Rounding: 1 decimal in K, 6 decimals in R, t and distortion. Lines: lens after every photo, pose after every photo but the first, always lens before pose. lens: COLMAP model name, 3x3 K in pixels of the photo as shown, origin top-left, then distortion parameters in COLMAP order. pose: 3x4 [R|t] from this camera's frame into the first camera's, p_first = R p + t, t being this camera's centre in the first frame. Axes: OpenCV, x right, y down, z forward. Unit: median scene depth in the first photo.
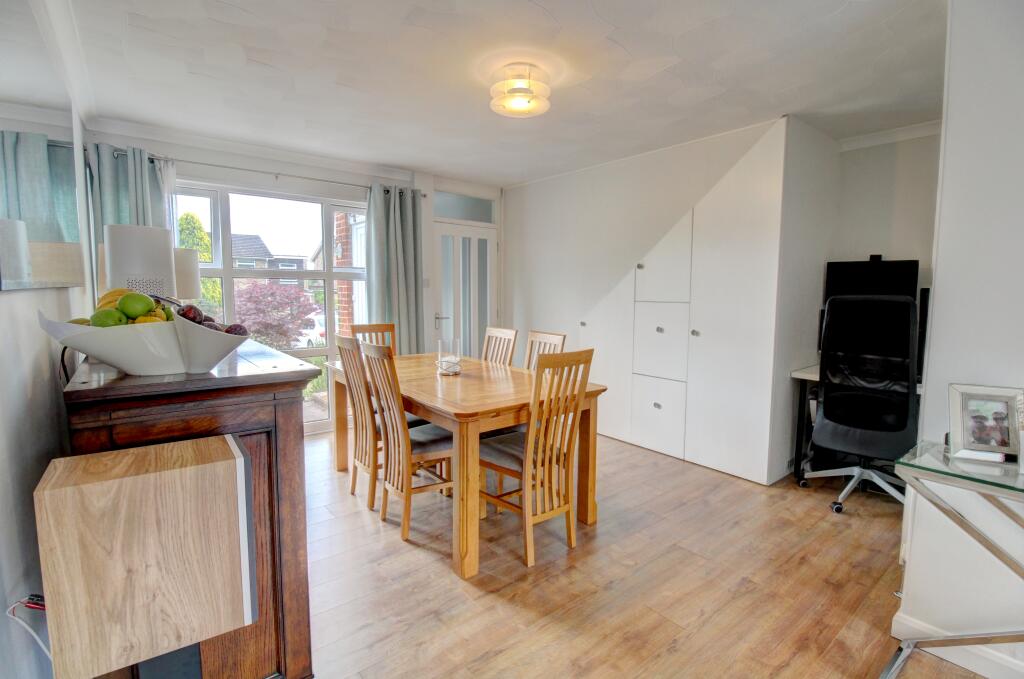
lens RADIAL K [[484.1, 0, 512.8], [0, 484.1, 337.2], [0, 0, 1]] dist [-0.016245, -0.001768]
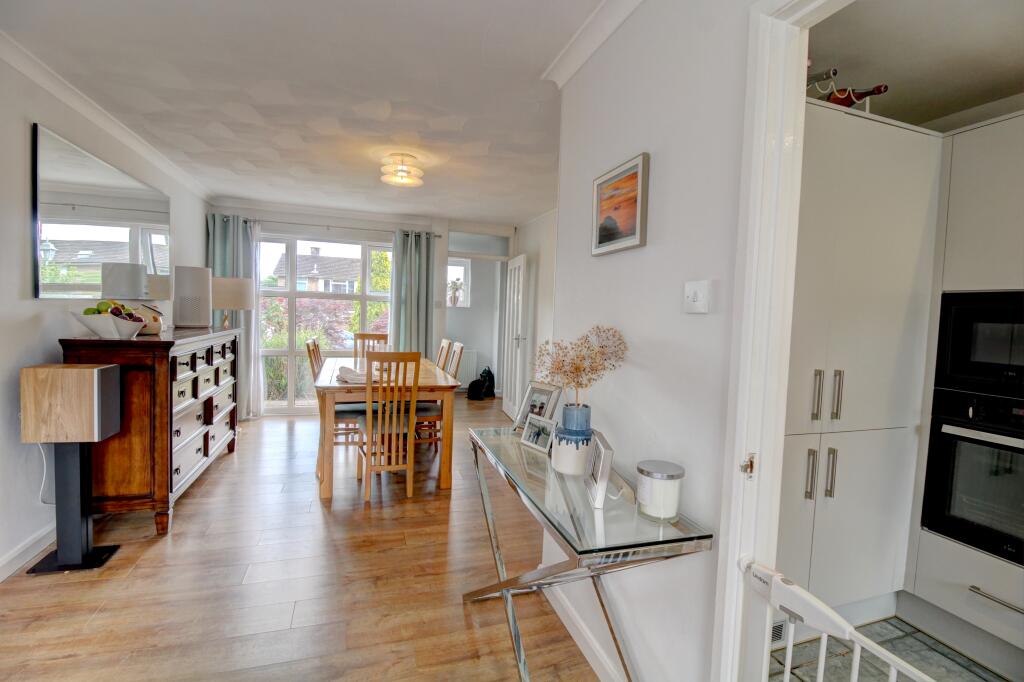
lens RADIAL K [[484.1, 0, 514.1], [0, 484.1, 340.1], [0, 0, 1]] dist [-0.016245, -0.001768]
pose [[0.936180, 0.049316, -0.348045, 0.848582], [-0.065595, 0.997227, -0.035139, 0.020234], [0.345347, 0.055727, 0.936819, -0.202509]]
